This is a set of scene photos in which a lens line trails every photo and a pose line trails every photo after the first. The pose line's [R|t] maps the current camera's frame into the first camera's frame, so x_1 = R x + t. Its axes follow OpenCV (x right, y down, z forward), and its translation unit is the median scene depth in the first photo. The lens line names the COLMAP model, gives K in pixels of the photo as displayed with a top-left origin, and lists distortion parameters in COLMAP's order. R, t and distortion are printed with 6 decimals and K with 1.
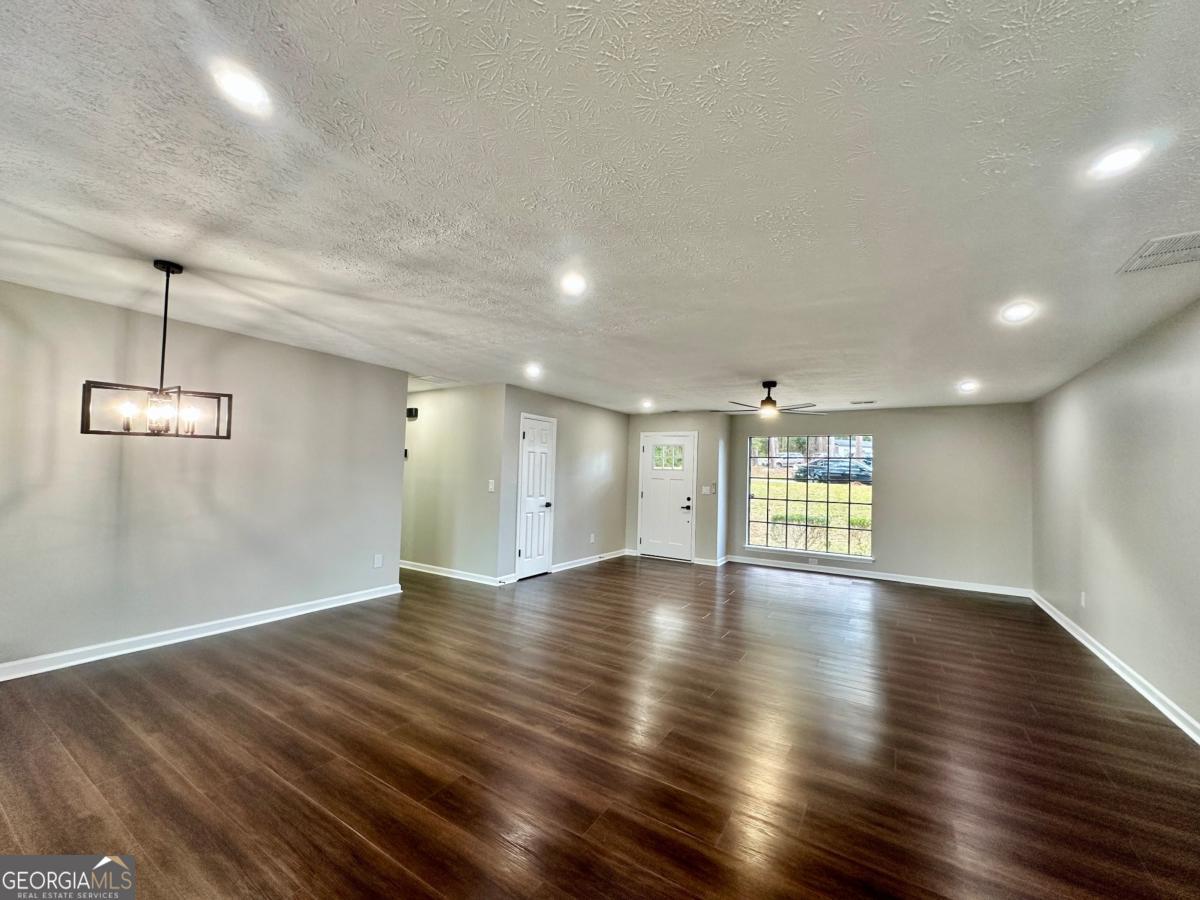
lens RADIAL K [[481.8, 0, 603.3], [0, 481.8, 450.5], [0, 0, 1]] dist [-0.006047, 0.001163]
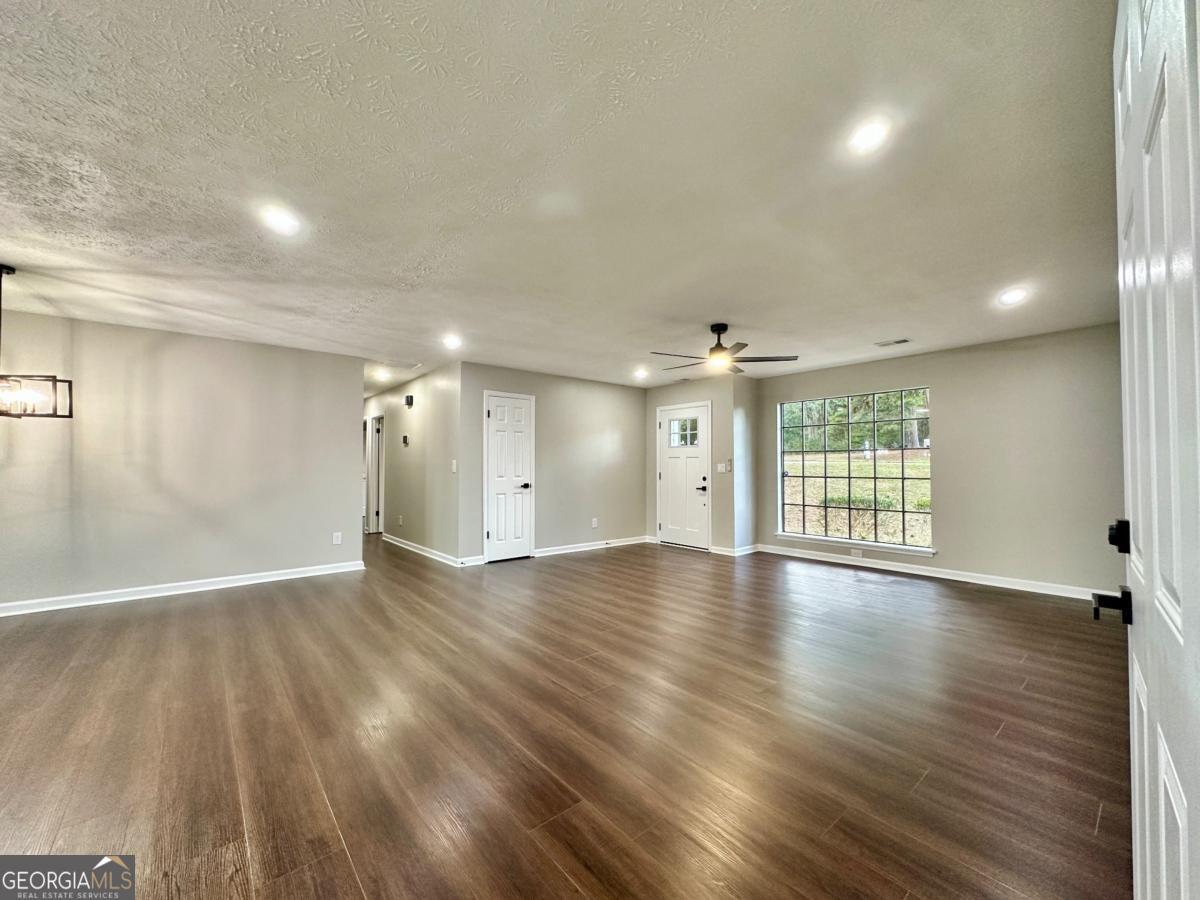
lens RADIAL K [[481.8, 0, 606.0], [0, 481.8, 451.0], [0, 0, 1]] dist [-0.006047, 0.001163]
pose [[0.952399, -0.039569, -0.302276, 0.321312], [0.043245, 0.999049, 0.005474, 0.044041], [0.301772, -0.018286, 0.953205, 0.134055]]
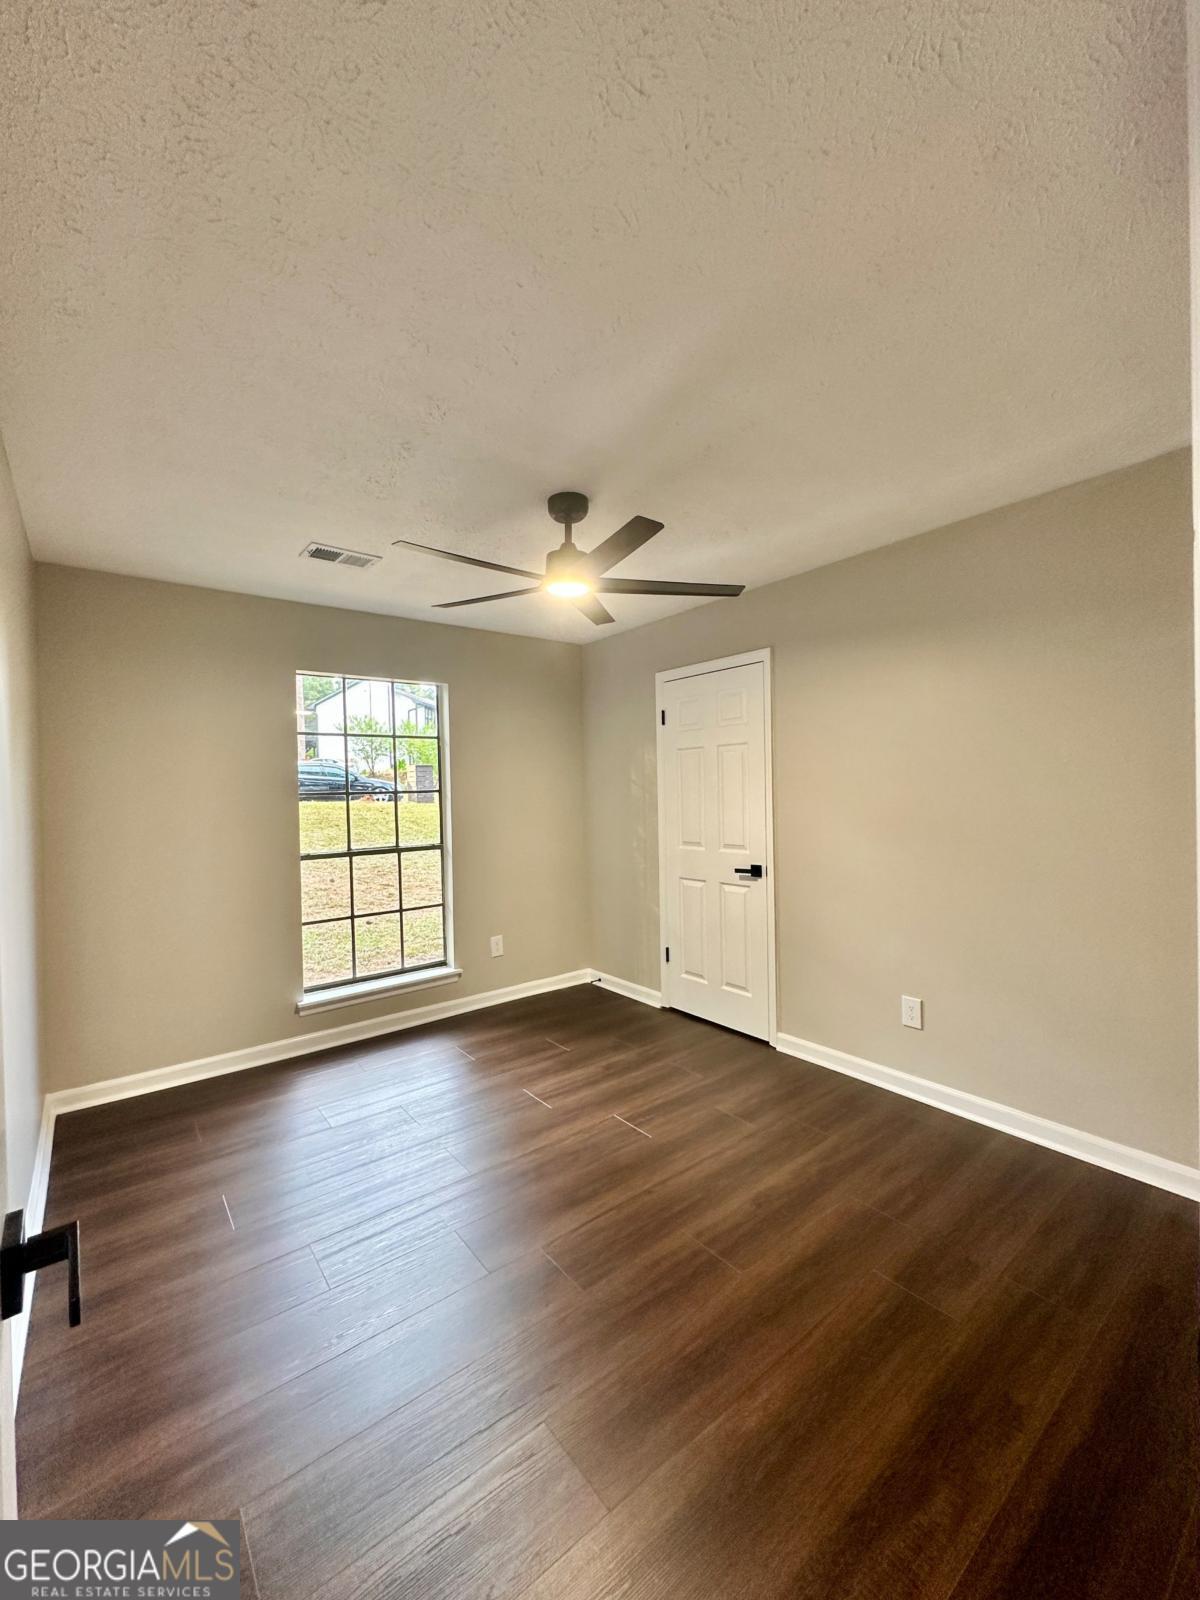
lens RADIAL K [[642.4, 0, 596.2], [0, 642.4, 802.9], [0, 0, 1]] dist [-0.006047, 0.001163]
pose [[-0.339624, -0.016437, -0.940418, 0.421481], [0.059193, 0.997492, -0.038811, 0.068852], [0.938697, -0.068847, -0.337799, 1.041055]]
